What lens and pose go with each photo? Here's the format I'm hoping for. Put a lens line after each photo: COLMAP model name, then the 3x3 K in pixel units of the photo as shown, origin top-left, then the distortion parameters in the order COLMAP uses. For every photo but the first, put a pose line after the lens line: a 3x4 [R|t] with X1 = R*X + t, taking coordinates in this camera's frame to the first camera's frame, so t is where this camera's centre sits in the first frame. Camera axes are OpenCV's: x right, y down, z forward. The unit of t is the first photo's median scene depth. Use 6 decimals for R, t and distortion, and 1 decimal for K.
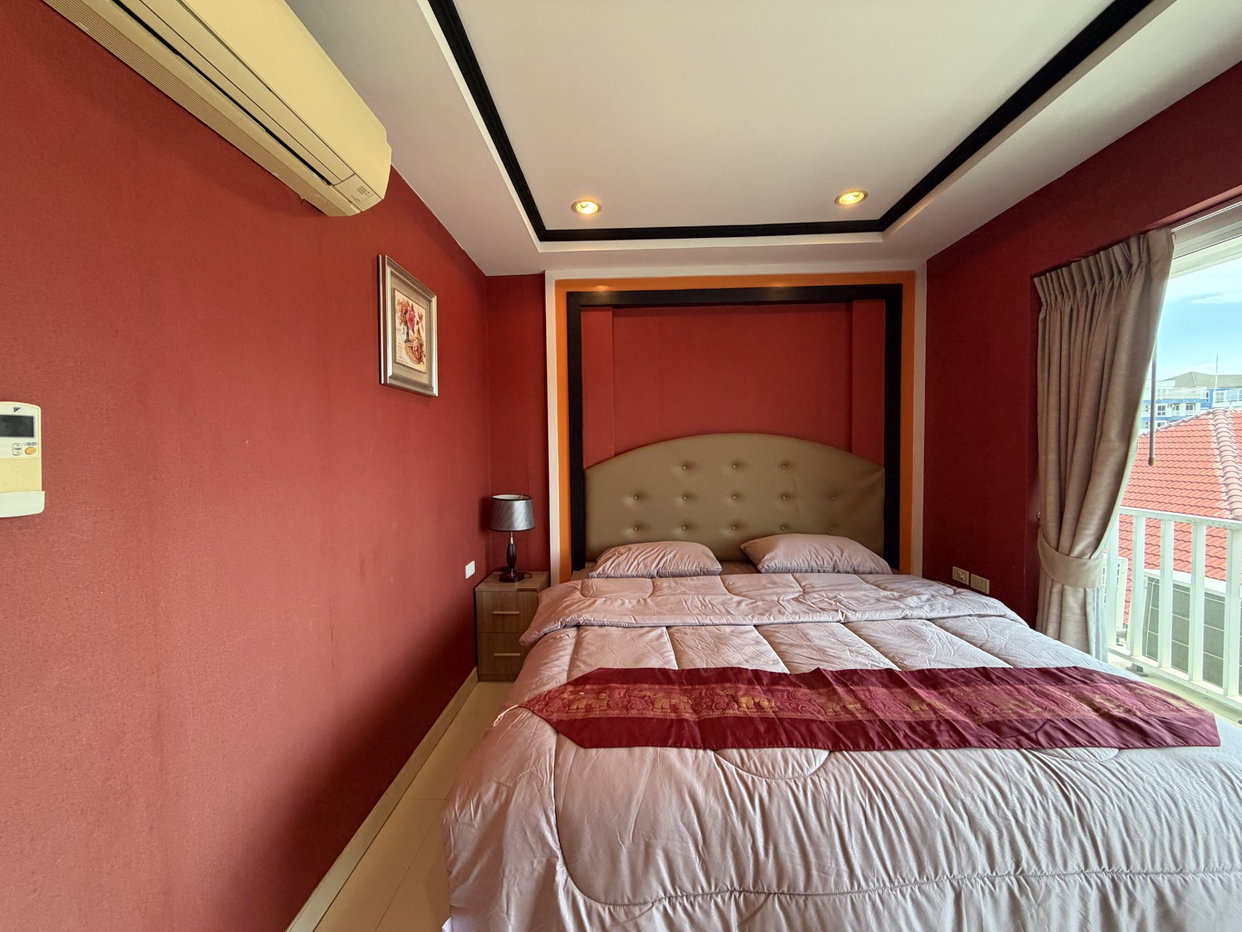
lens RADIAL K [[501.7, 0, 611.0], [0, 501.7, 466.4], [0, 0, 1]] dist [0.000265, 0.000219]
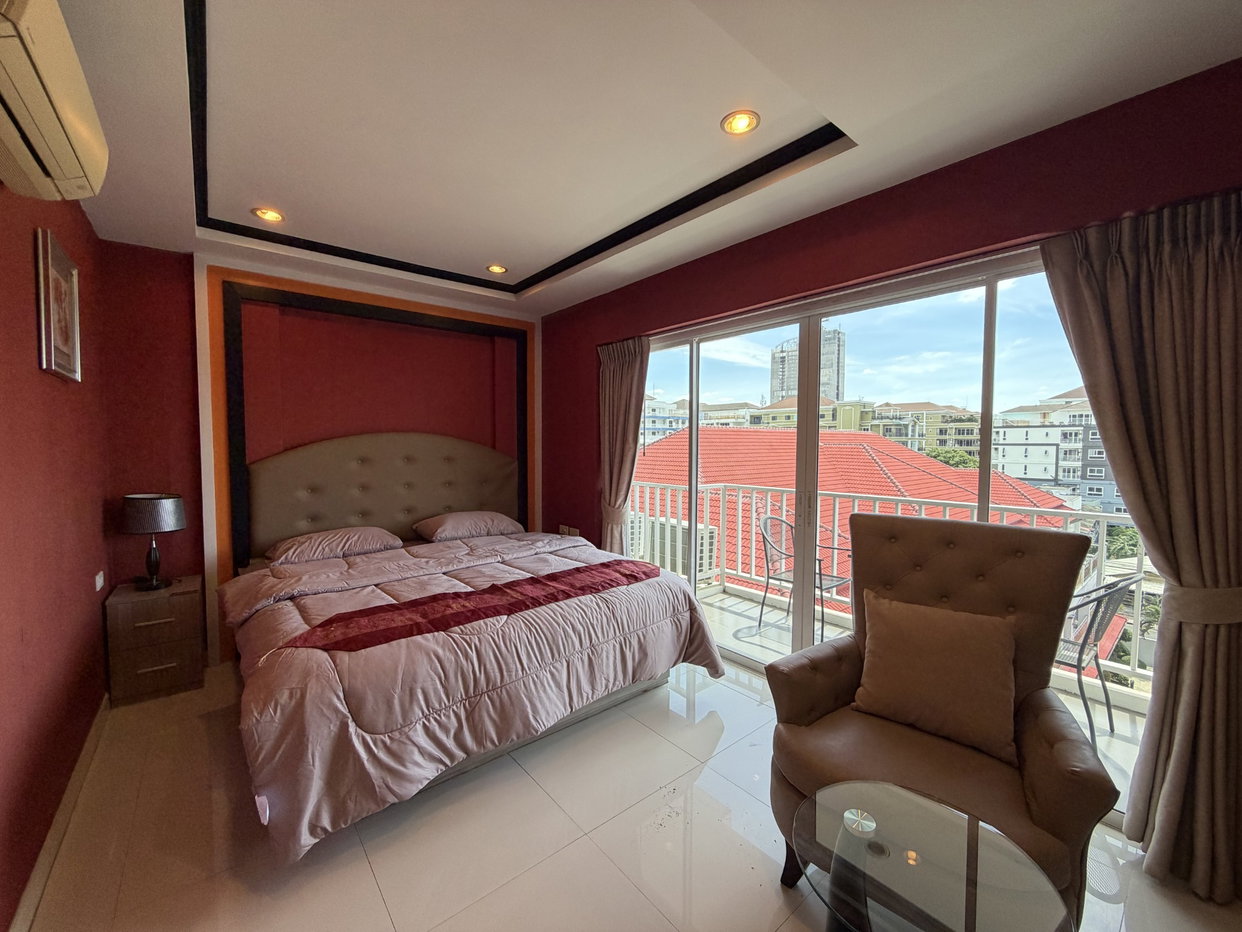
lens RADIAL K [[501.7, 0, 626.4], [0, 501.7, 458.0], [0, 0, 1]] dist [0.000265, 0.000219]
pose [[0.736886, -0.004550, 0.676001, -0.283303], [0.013911, 0.999868, -0.008434, 0.019239], [-0.675874, 0.015619, 0.736852, -0.375785]]
